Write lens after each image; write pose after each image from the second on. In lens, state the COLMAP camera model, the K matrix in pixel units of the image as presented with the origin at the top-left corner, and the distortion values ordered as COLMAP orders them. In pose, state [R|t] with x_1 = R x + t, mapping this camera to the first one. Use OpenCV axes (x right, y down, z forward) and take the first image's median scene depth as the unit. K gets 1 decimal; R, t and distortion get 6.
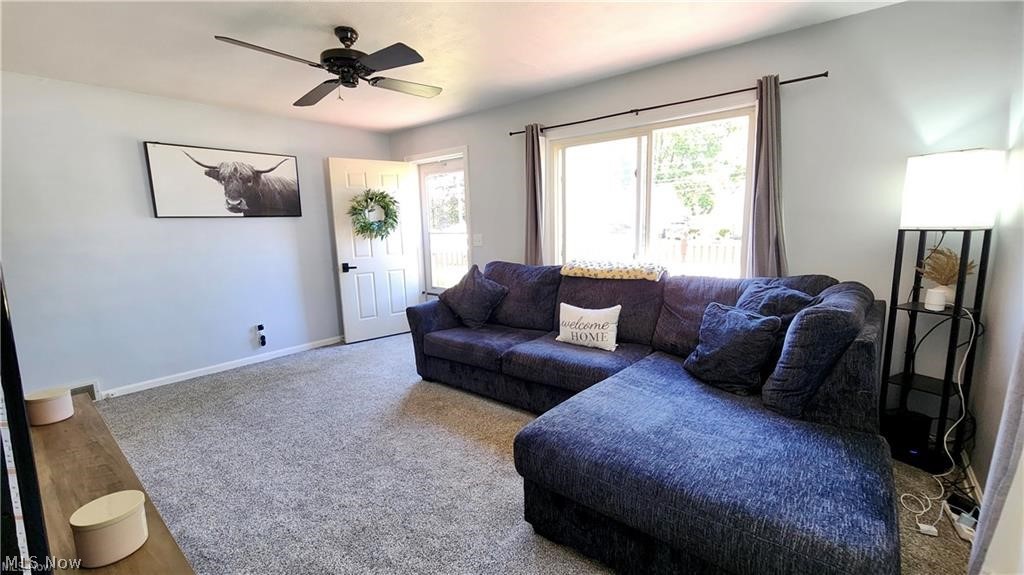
lens RADIAL K [[422.3, 0, 512.0], [0, 422.3, 287.5], [0, 0, 1]] dist [-0.000446, 0.000272]
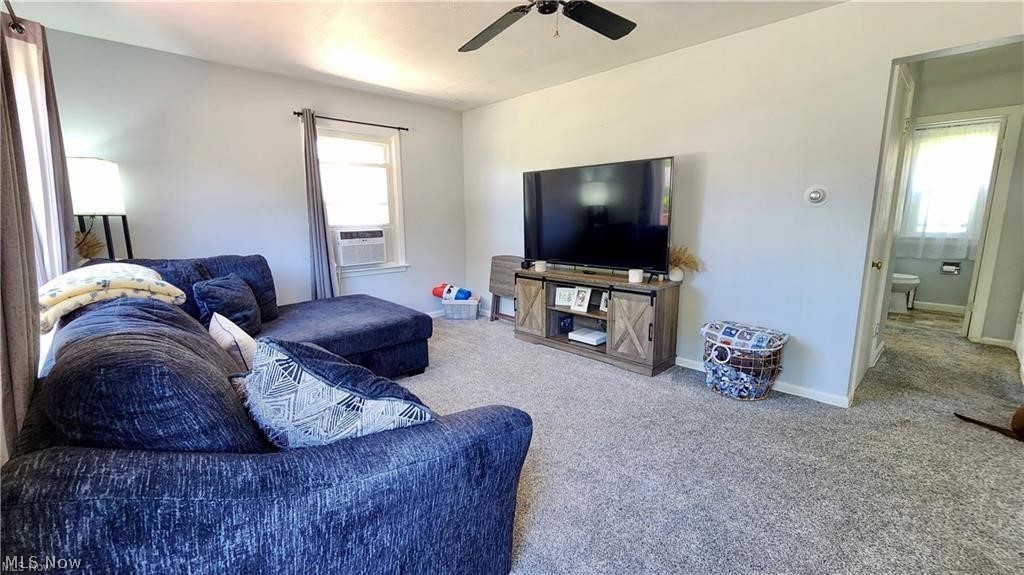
lens RADIAL K [[422.3, 0, 512.0], [0, 422.3, 287.5], [0, 0, 1]] dist [-0.000446, 0.000272]
pose [[-0.990932, 0.013312, 0.133700, -0.286318], [0.055284, 0.947342, 0.315415, -0.188143], [-0.122461, 0.319947, -0.939488, 1.507488]]
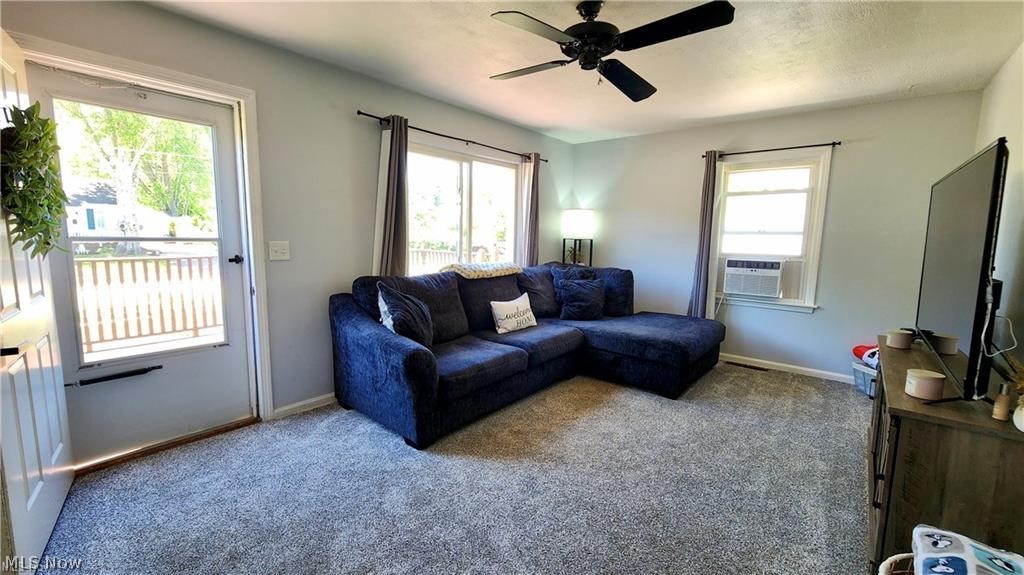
lens RADIAL K [[422.3, 0, 512.0], [0, 422.3, 287.5], [0, 0, 1]] dist [-0.000446, 0.000272]
pose [[0.005661, -0.100579, 0.994913, -1.001605], [0.136529, 0.985690, 0.098870, -0.104569], [-0.990620, 0.135275, 0.019312, 0.928205]]
